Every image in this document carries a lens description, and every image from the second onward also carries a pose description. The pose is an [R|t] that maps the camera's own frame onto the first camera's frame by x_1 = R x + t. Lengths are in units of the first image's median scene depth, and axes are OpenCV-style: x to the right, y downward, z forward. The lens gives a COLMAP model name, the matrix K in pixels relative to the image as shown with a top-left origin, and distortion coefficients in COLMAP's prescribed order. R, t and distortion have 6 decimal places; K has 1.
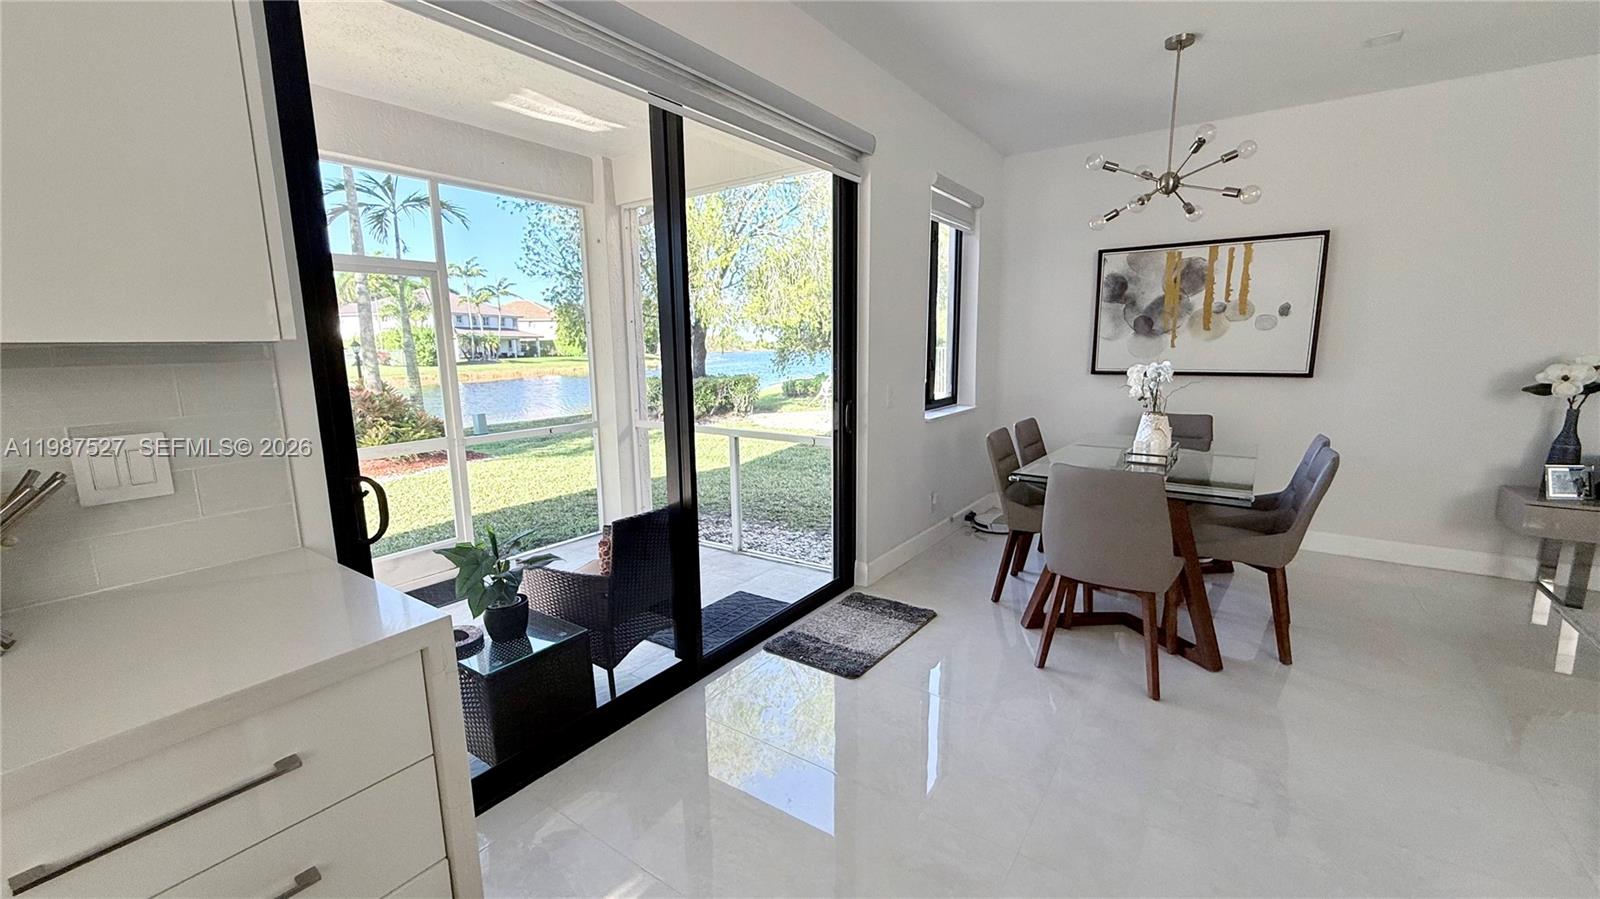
lens RADIAL K [[638.8, 0, 796.7], [0, 638.8, 452.3], [0, 0, 1]] dist [0.000379, 0.000259]
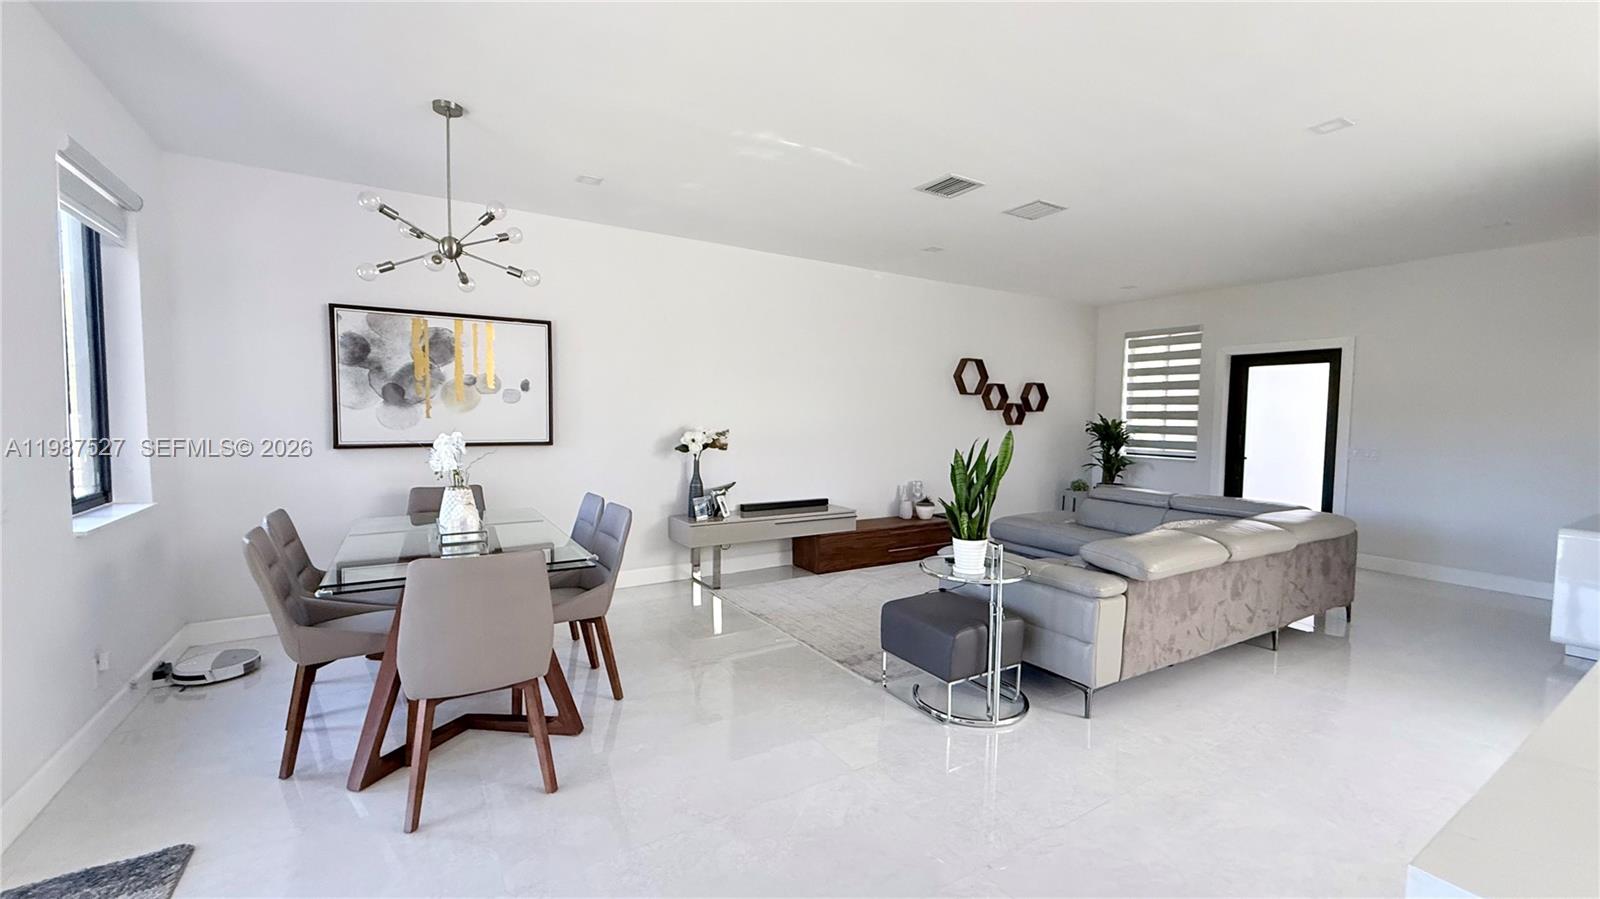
lens RADIAL K [[638.8, 0, 796.7], [0, 638.8, 452.3], [0, 0, 1]] dist [0.000379, 0.000259]
pose [[0.385949, -0.039080, 0.921692, -0.090764], [0.140922, 0.989874, -0.017038, -0.023454], [-0.911693, 0.136462, 0.387549, 0.161359]]
